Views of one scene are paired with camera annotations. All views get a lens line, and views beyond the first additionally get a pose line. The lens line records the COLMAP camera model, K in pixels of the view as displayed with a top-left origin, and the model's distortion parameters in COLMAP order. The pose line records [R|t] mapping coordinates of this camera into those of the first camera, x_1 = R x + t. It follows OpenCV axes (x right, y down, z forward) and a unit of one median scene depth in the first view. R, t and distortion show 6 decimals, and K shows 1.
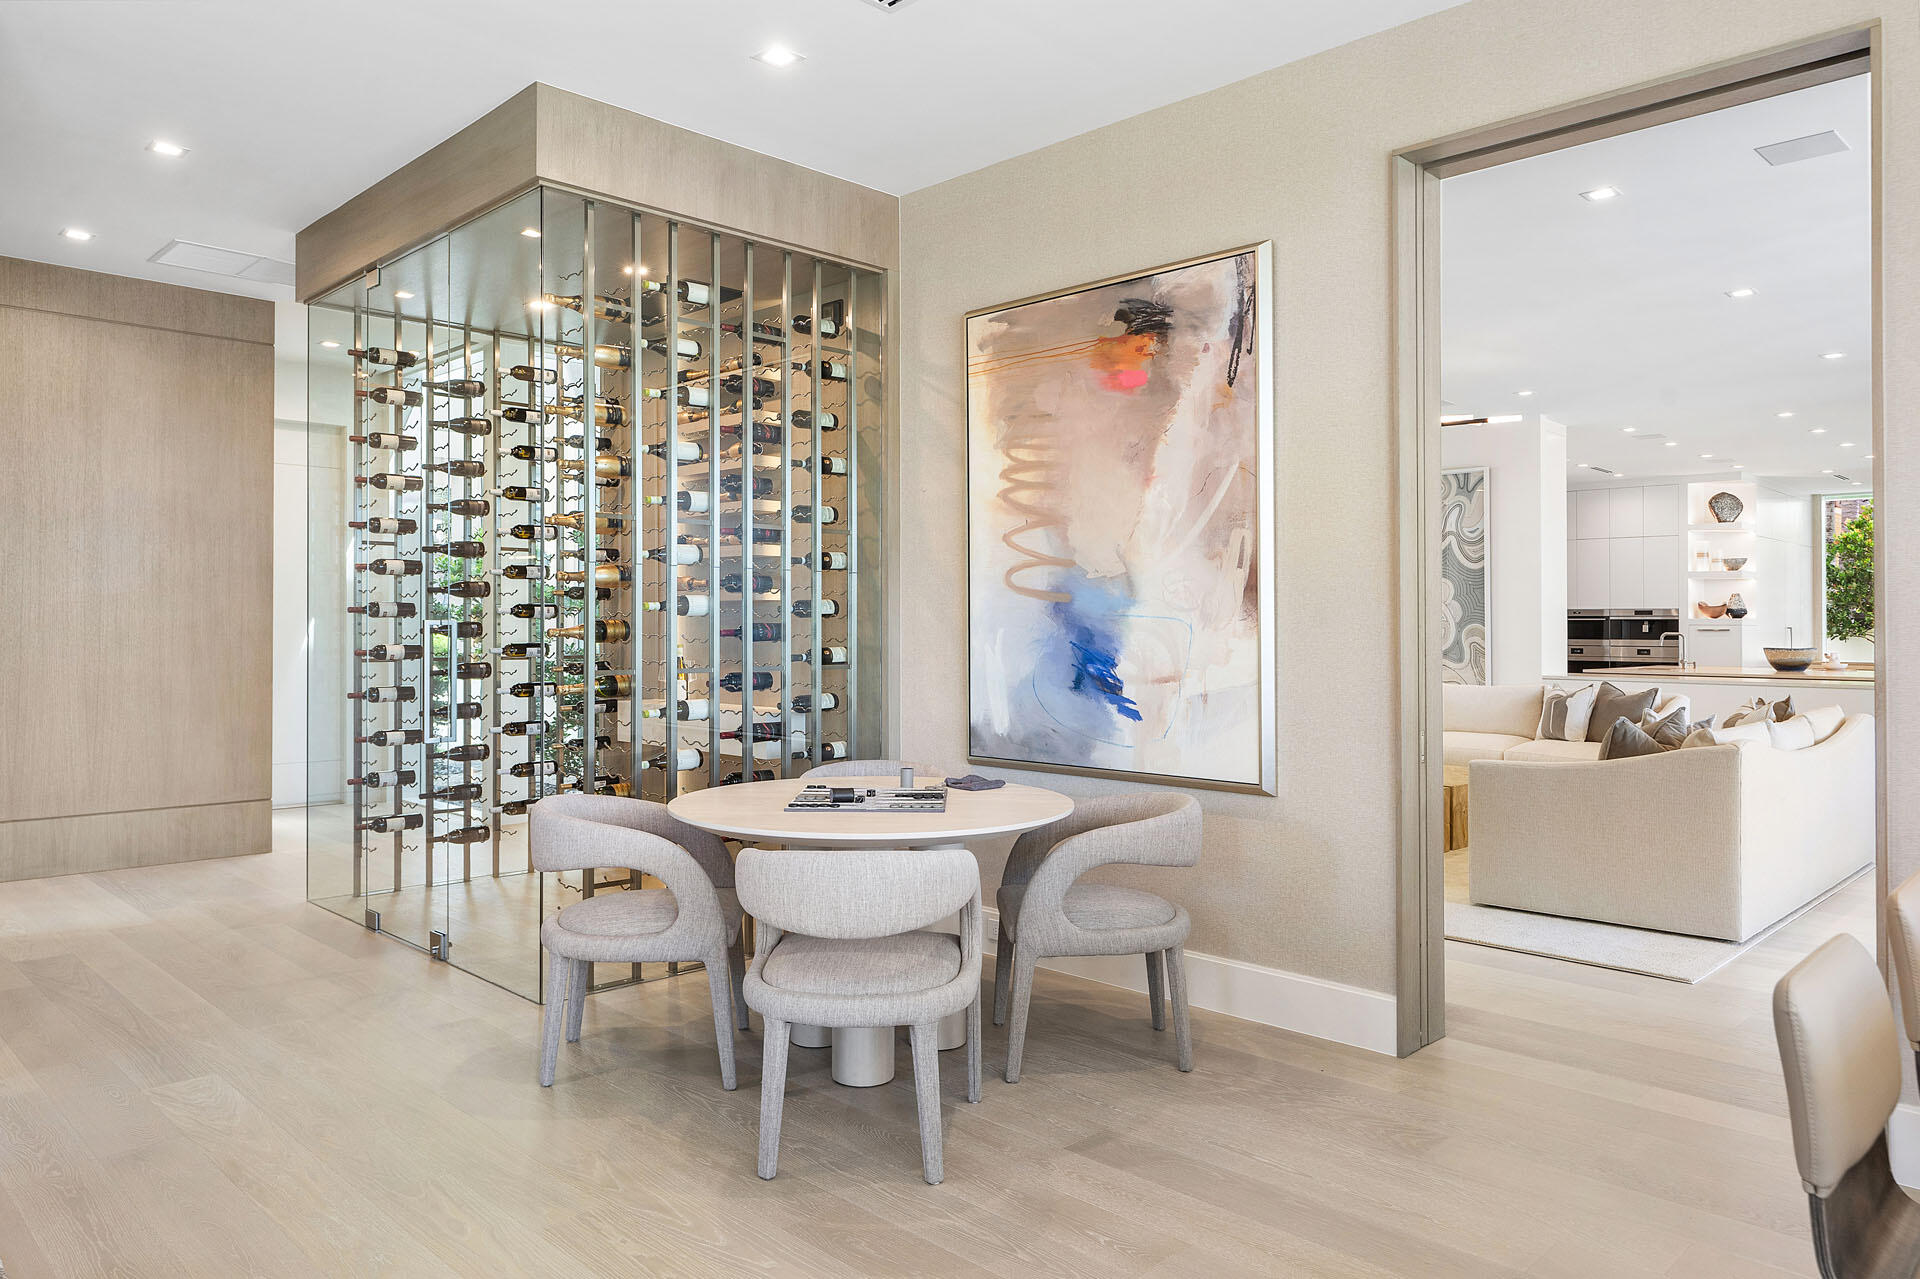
lens RADIAL K [[1285.3, 0, 972.1], [0, 1285.3, 608.3], [0, 0, 1]] dist [-0.004687, 0.007627]
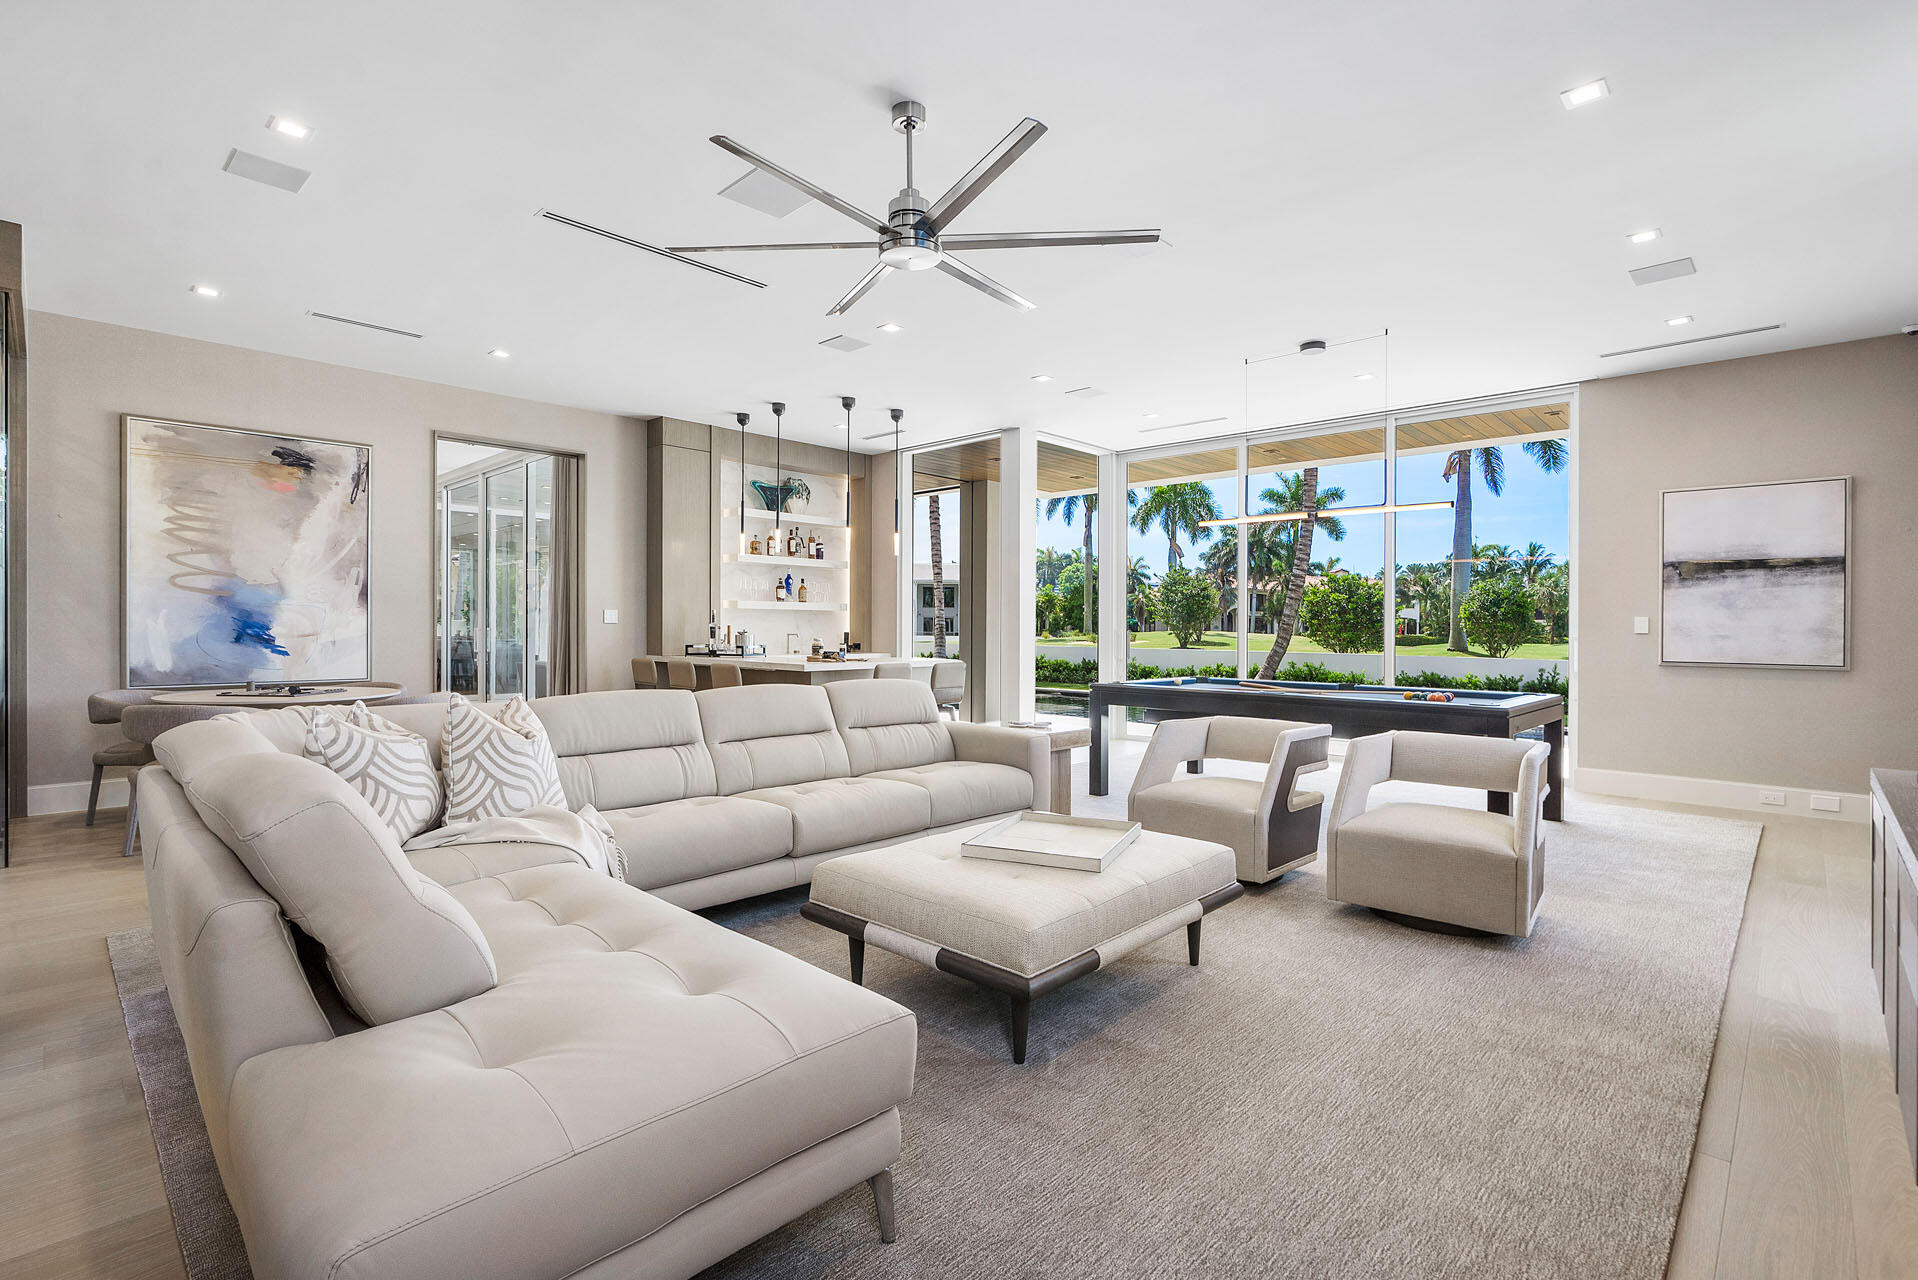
lens RADIAL K [[901.2, 0, 962.6], [0, 901.2, 638.2], [0, 0, 1]] dist [-0.015040, 0.000229]
pose [[-0.013063, -0.014829, 0.999805, -0.673209], [-0.019346, 0.999707, 0.014575, 0.009287], [-0.999727, -0.019152, -0.013347, -0.026739]]
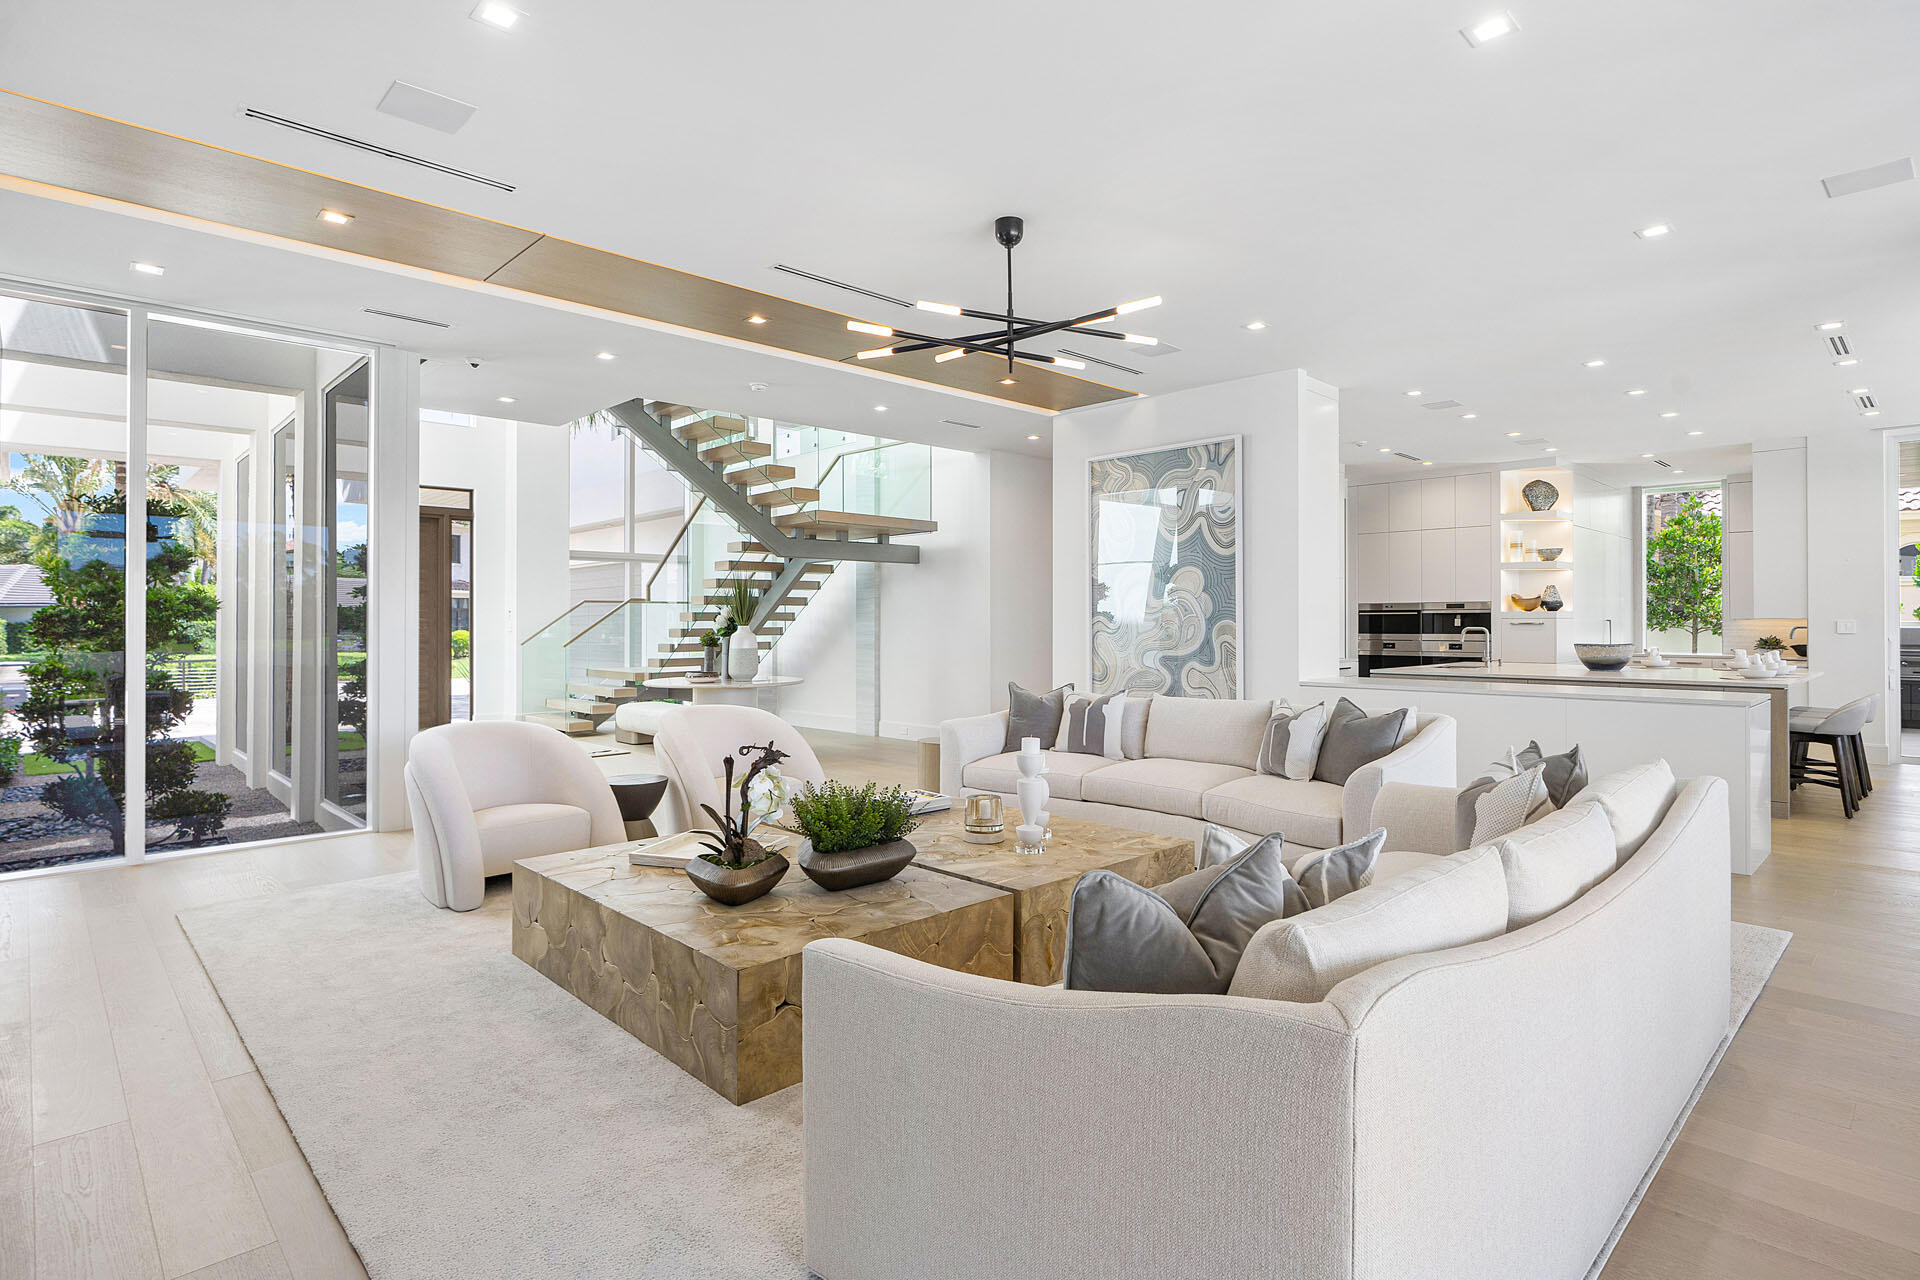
lens RADIAL K [[945.3, 0, 980.2], [0, 945.3, 622.5], [0, 0, 1]] dist [-0.007885, 0.000121]
pose [[0.999530, -0.006728, -0.029902, 0.300124], [0.007196, 0.999853, 0.015554, 0.003417], [0.029793, -0.015762, 0.999432, 0.448369]]
